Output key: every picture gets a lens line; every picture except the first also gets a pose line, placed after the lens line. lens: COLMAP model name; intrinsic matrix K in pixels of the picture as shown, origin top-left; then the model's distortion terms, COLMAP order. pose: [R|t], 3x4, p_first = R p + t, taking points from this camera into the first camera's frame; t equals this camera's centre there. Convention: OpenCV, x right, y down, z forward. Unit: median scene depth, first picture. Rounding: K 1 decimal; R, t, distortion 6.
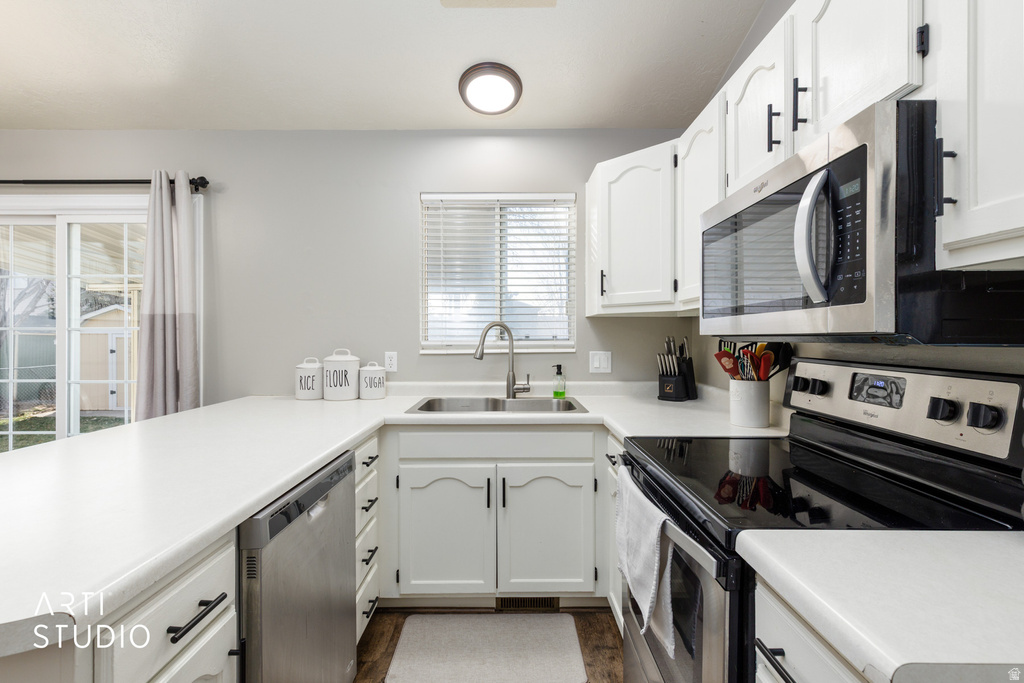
lens RADIAL K [[462.2, 0, 510.1], [0, 462.2, 336.2], [0, 0, 1]] dist [0.014522, -0.004508]
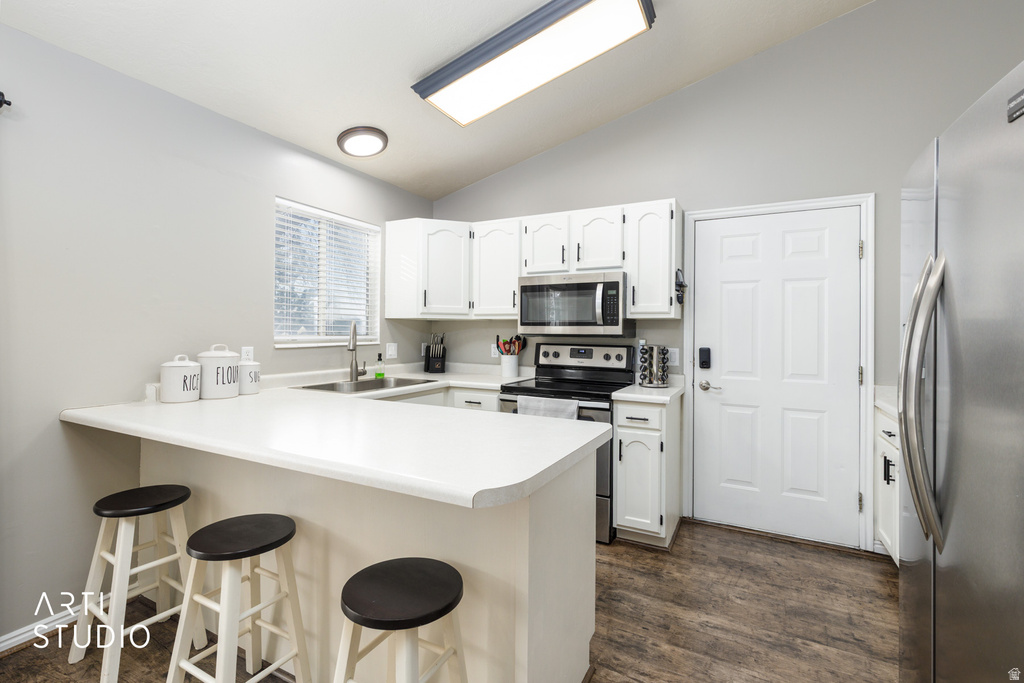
lens RADIAL K [[462.2, 0, 510.1], [0, 462.2, 336.2], [0, 0, 1]] dist [0.014522, -0.004508]
pose [[0.465101, -0.001341, 0.885256, -0.937500], [-0.012111, 0.999896, 0.007878, -0.003989], [-0.885175, -0.014386, 0.465036, 0.028839]]
